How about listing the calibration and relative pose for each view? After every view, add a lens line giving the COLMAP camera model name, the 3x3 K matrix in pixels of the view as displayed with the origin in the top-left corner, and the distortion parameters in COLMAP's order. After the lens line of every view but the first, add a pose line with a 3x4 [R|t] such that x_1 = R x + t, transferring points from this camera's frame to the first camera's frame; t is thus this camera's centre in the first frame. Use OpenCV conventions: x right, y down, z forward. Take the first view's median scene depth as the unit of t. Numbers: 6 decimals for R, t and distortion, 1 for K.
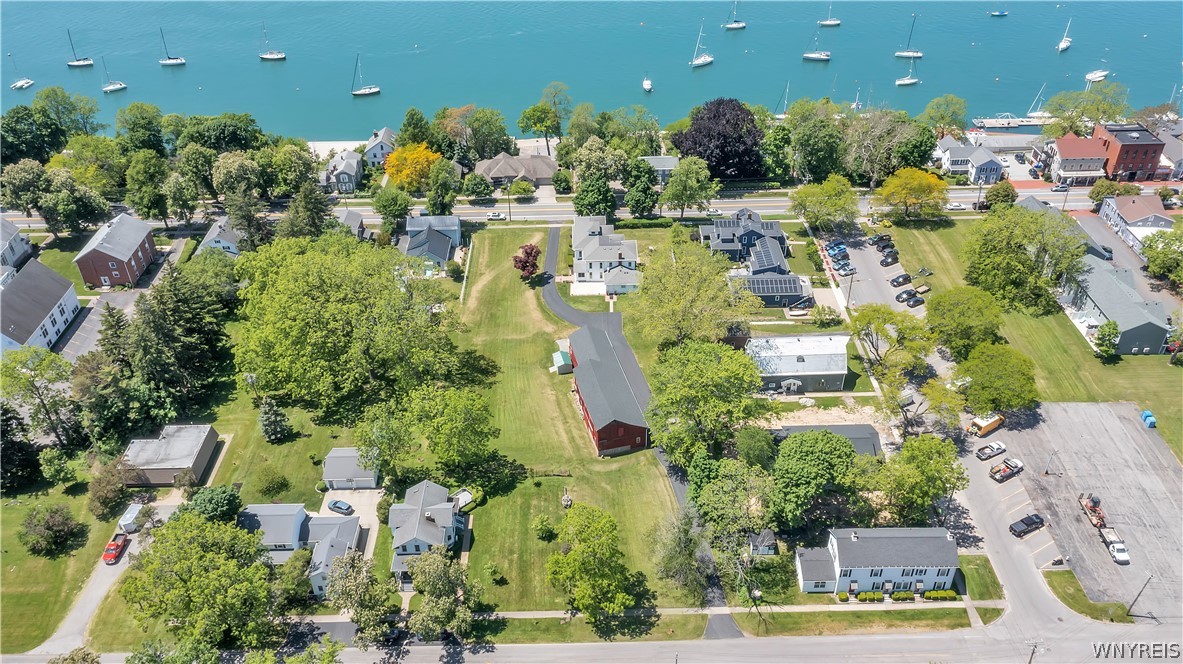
lens RADIAL K [[917.2, 0, 591.7], [0, 917.2, 332.9], [0, 0, 1]] dist [0.008297, 0.000255]
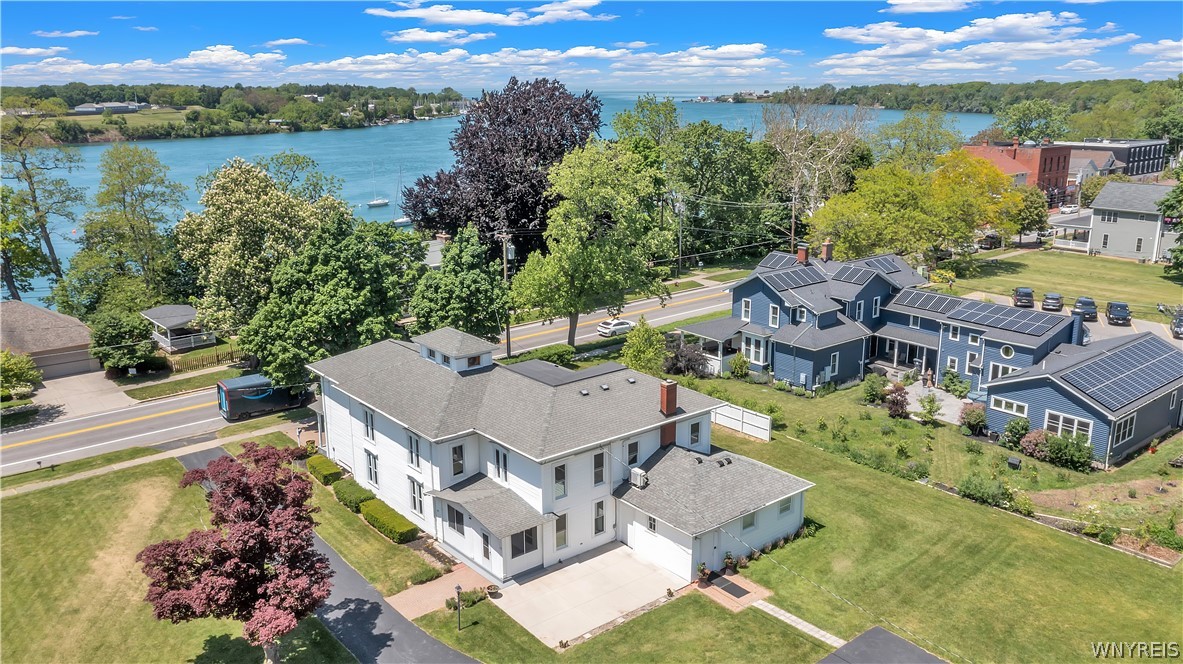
lens RADIAL K [[917.2, 0, 593.2], [0, 917.2, 330.1], [0, 0, 1]] dist [0.008297, 0.000255]
pose [[0.778964, -0.153277, 0.608047, -0.114873], [0.360950, 0.902516, -0.234904, -0.052352], [-0.512767, 0.402456, 0.758353, 0.820255]]
